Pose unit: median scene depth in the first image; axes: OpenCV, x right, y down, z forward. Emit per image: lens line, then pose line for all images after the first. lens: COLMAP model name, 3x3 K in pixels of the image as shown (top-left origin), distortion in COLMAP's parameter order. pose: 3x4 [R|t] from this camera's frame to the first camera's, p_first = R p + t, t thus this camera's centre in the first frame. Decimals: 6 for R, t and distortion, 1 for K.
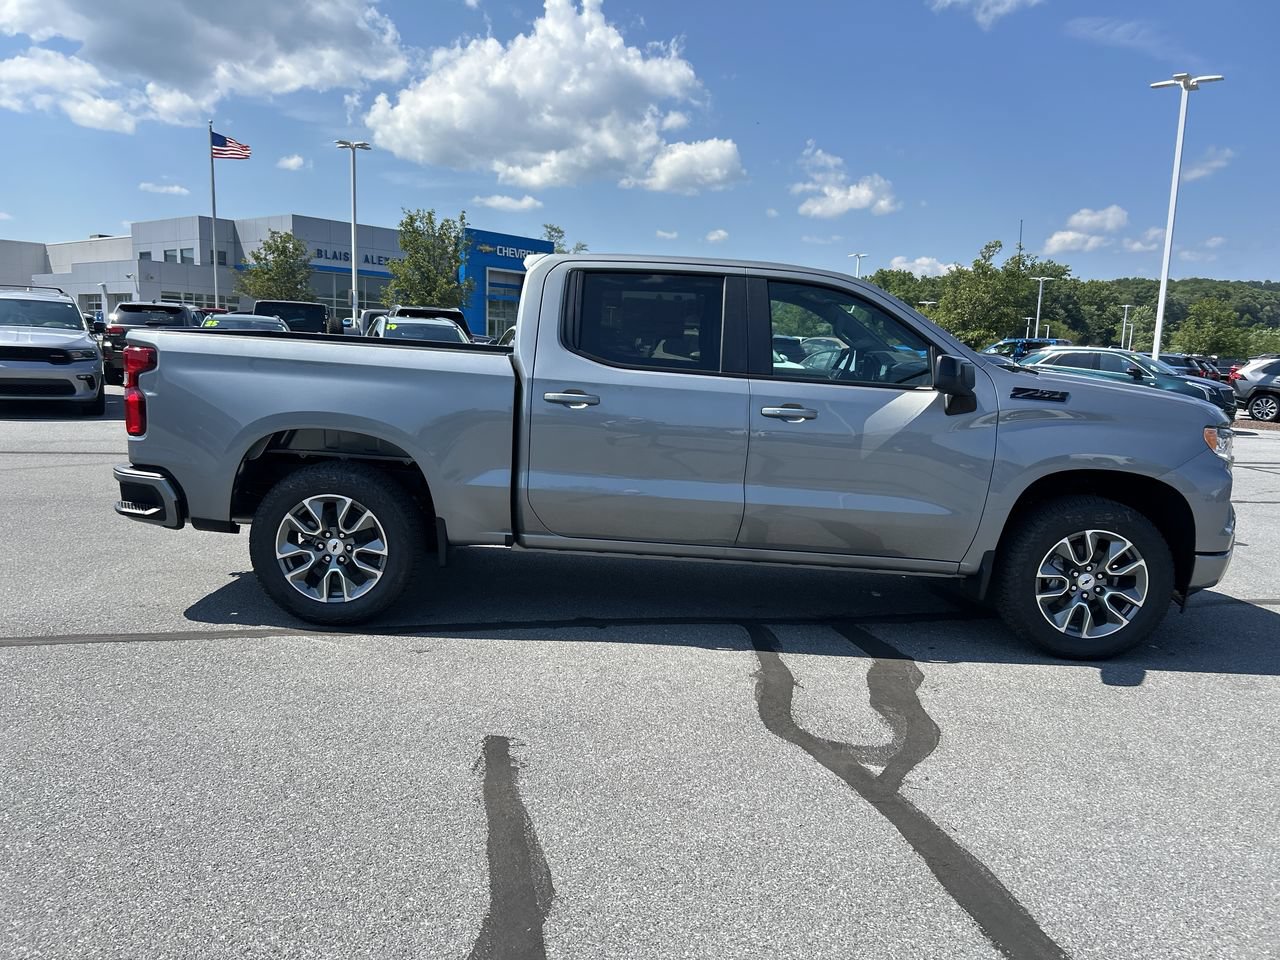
lens RADIAL K [[970.3, 0, 632.9], [0, 970.3, 480.4], [0, 0, 1]] dist [0.068335, -0.084523]
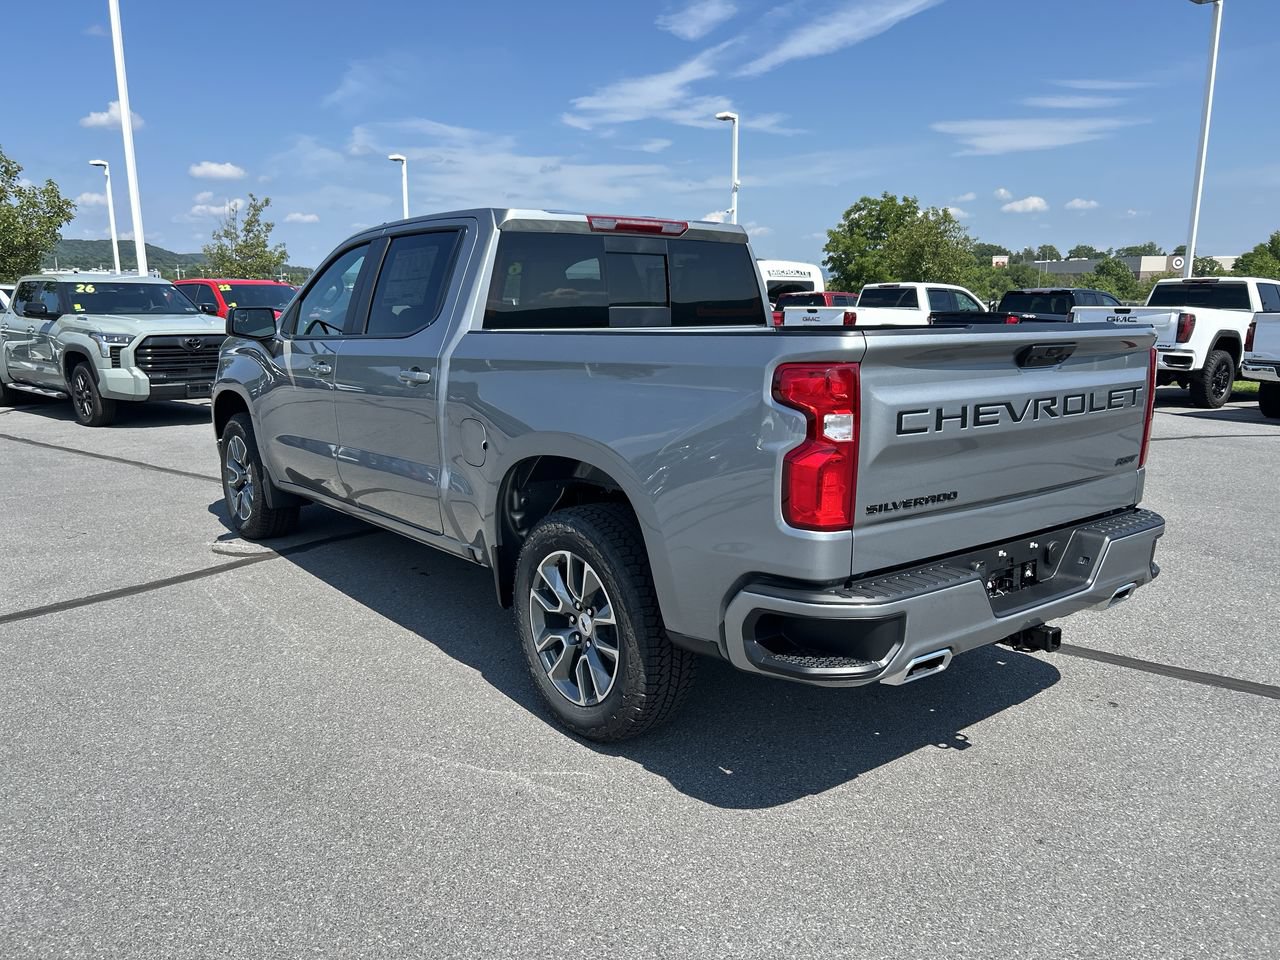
lens RADIAL K [[970.3, 0, 632.9], [0, 970.3, 480.4], [0, 0, 1]] dist [0.068335, -0.084523]
pose [[-0.637067, -0.175894, 0.750471, -0.837190], [0.089851, 0.950032, 0.298940, -0.296003], [-0.765554, 0.257876, -0.589430, 1.760262]]
